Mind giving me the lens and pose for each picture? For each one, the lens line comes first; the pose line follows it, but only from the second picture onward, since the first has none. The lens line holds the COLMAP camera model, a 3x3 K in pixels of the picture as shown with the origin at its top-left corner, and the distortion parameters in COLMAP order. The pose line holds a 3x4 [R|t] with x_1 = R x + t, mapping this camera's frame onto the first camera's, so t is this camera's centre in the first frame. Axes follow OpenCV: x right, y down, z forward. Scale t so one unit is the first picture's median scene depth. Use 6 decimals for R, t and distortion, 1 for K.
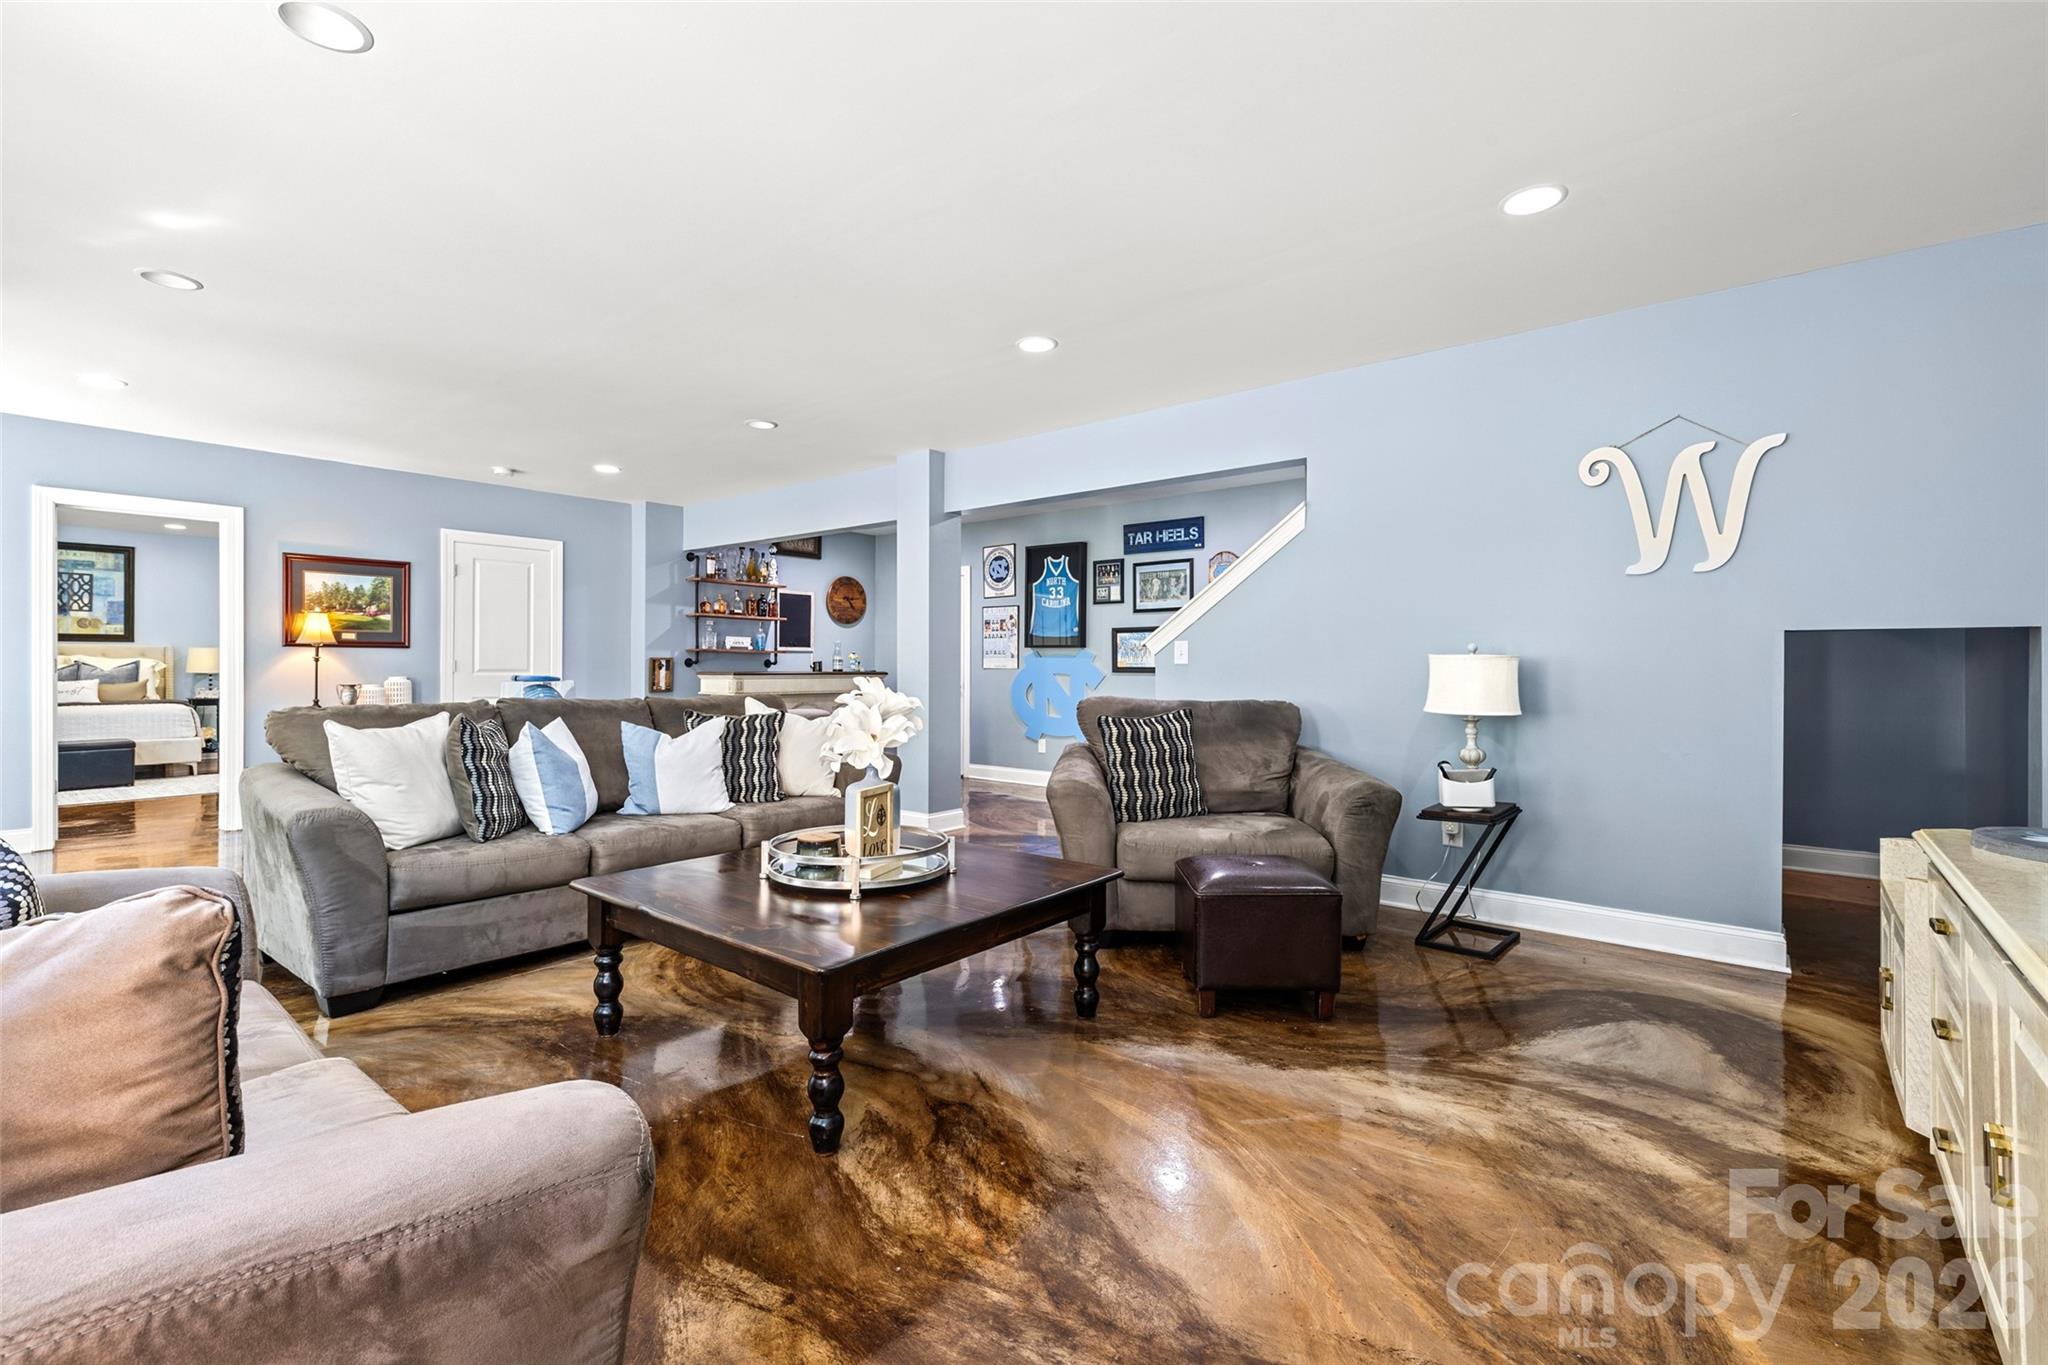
lens RADIAL K [[882.6, 0, 1021.9], [0, 882.6, 672.4], [0, 0, 1]] dist [0.003695, 0.000059]
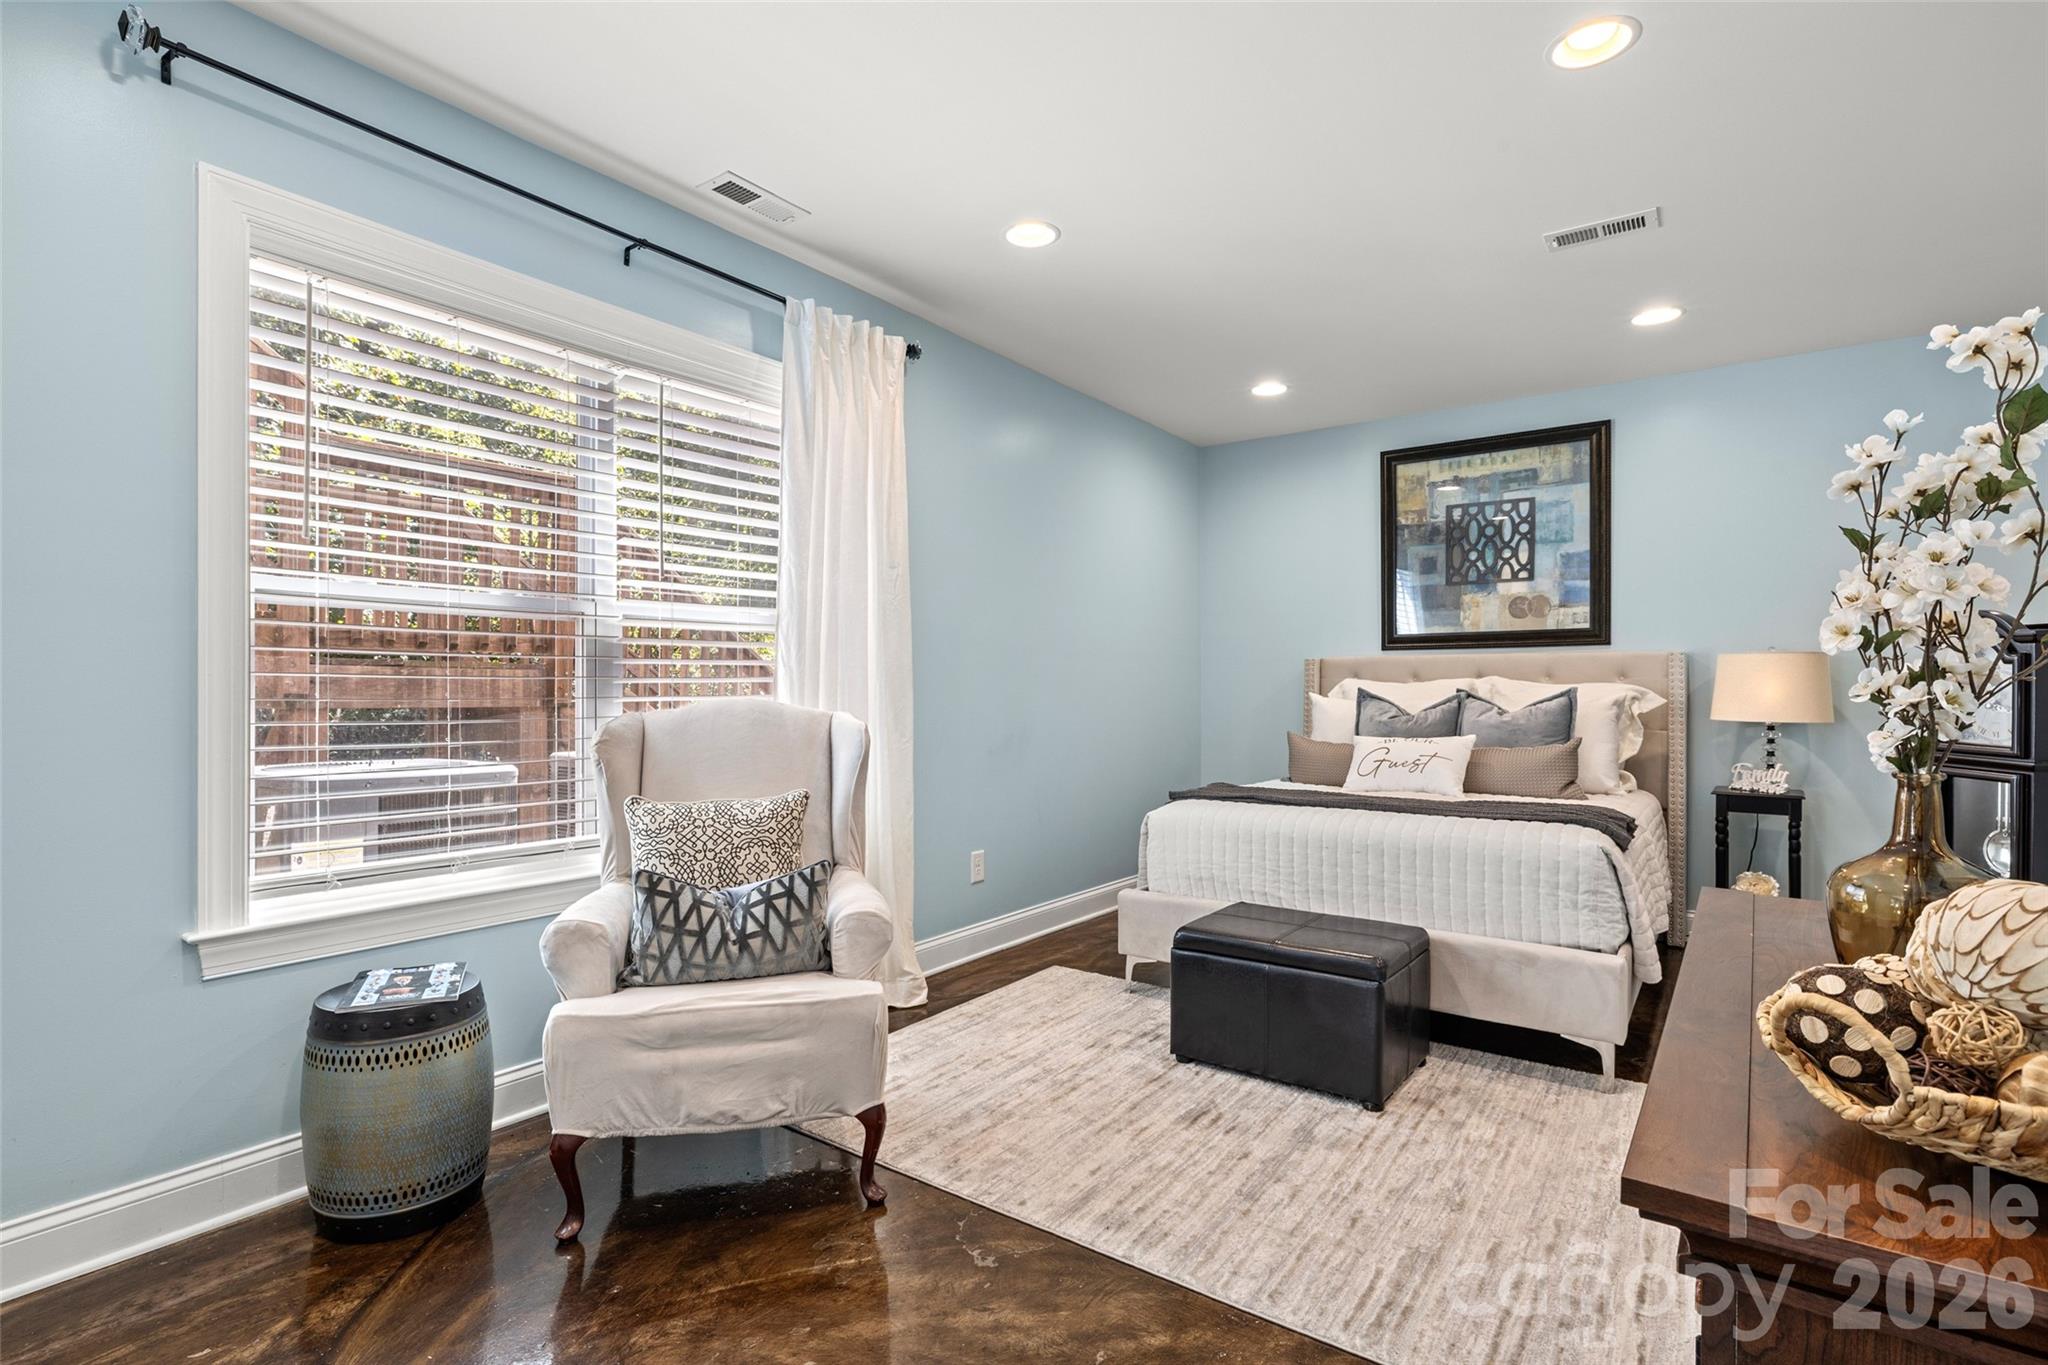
lens RADIAL K [[980.1, 0, 1020.8], [0, 980.1, 687.5], [0, 0, 1]] dist [-0.005923, 0.002098]
pose [[0.043445, -0.001718, -0.999054, -0.558168], [-0.005328, 0.999984, -0.001951, -0.011500], [0.999042, 0.005408, 0.043435, 0.712426]]
